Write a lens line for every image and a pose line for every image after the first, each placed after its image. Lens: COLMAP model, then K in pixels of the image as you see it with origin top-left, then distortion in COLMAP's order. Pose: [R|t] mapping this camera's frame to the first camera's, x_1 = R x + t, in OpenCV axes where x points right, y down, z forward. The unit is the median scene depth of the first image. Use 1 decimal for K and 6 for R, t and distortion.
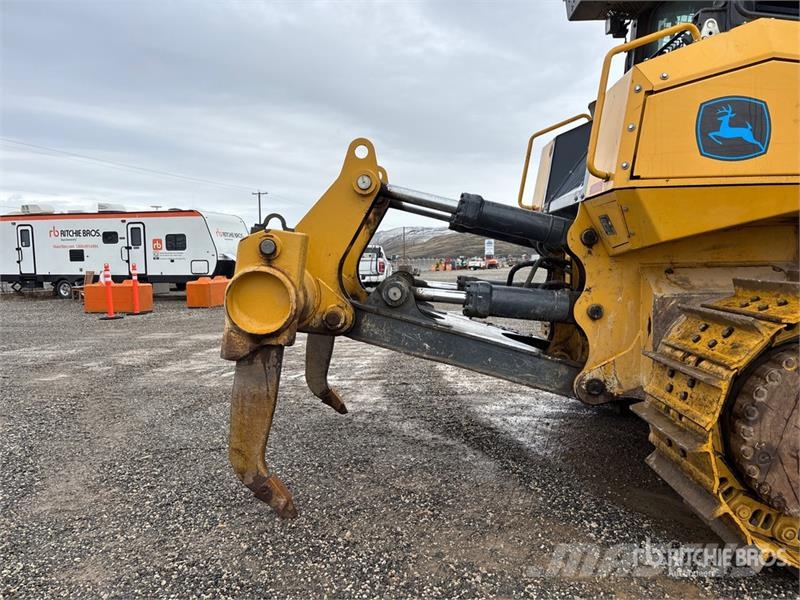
lens RADIAL K [[598.3, 0, 405.9], [0, 598.3, 304.0], [0, 0, 1]] dist [0.057391, -0.060531]
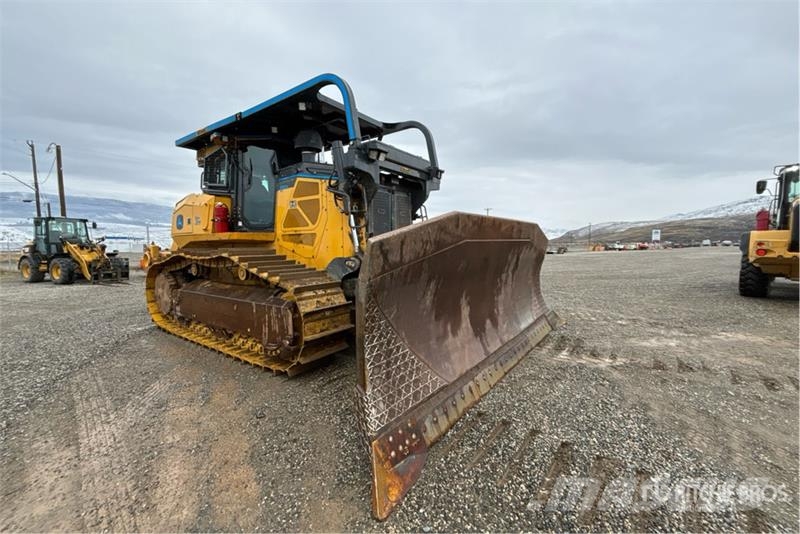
lens RADIAL K [[321.4, 0, 401.5], [0, 321.4, 263.3], [0, 0, 1]] dist [-0.000789, -0.000296]
pose [[0.838844, 0.036482, -0.543148, 2.402900], [-0.042280, 0.999104, 0.001810, -0.059178], [0.542727, 0.021446, 0.839635, -0.017125]]
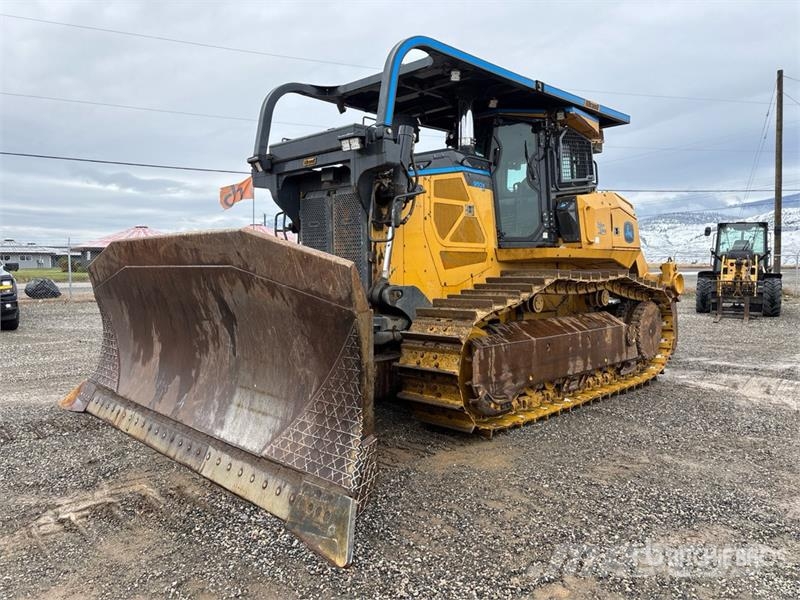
lens RADIAL K [[599.6, 0, 400.4], [0, 599.6, 294.8], [0, 0, 1]] dist [0.051266, -0.058777]
pose [[-0.675762, 0.052669, -0.735236, 2.775781], [-0.047311, 0.992288, 0.114567, -0.270589], [0.735600, 0.112205, -0.668059, 2.416090]]
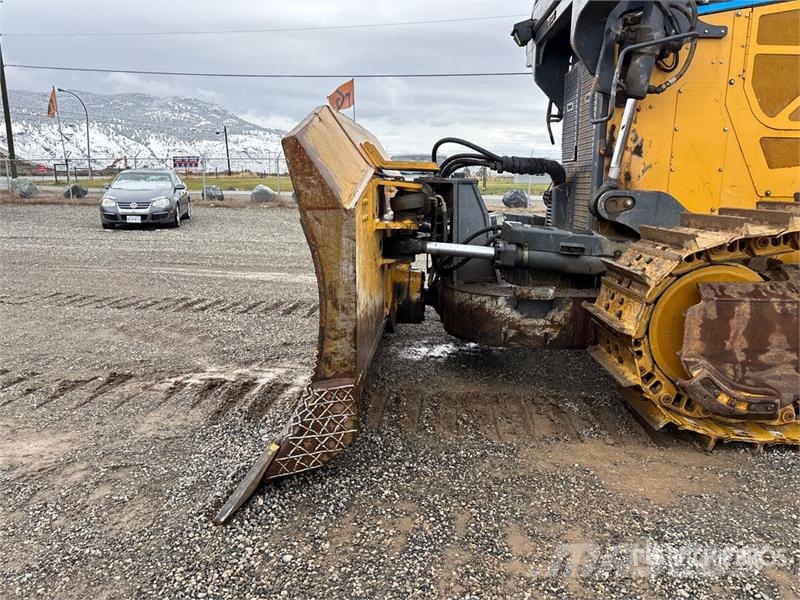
lens RADIAL K [[598.3, 0, 405.9], [0, 598.3, 304.0], [0, 0, 1]] dist [0.057391, -0.060531]
pose [[-0.999949, 0.002437, -0.009828, 2.008919], [-0.000411, 0.960044, 0.279849, -0.216853], [0.010117, 0.279839, -0.959994, 2.423225]]
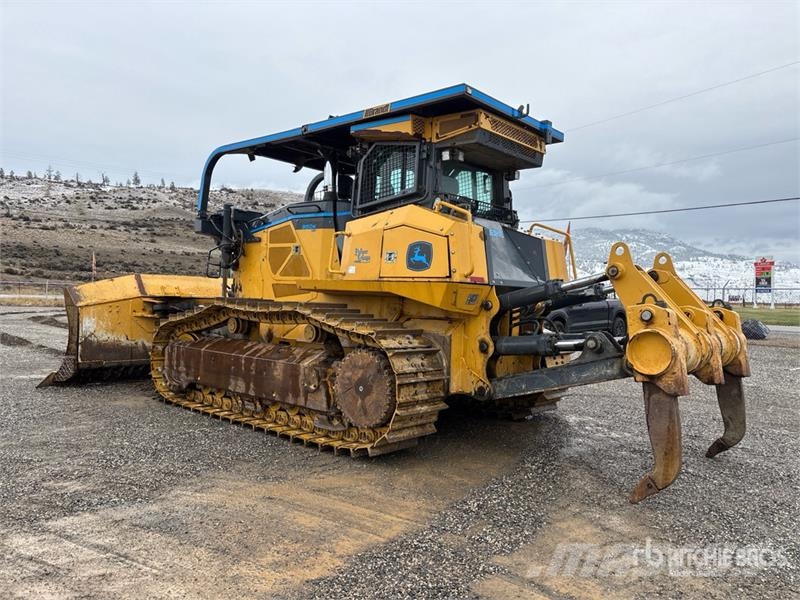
lens RADIAL K [[596.8, 0, 403.7], [0, 596.8, 301.3], [0, 0, 1]] dist [0.073238, -0.077649]
pose [[-0.775143, -0.016564, 0.631569, -0.591326], [0.029560, 0.997611, 0.062444, -0.263639], [-0.631094, 0.067072, -0.772801, 2.798715]]
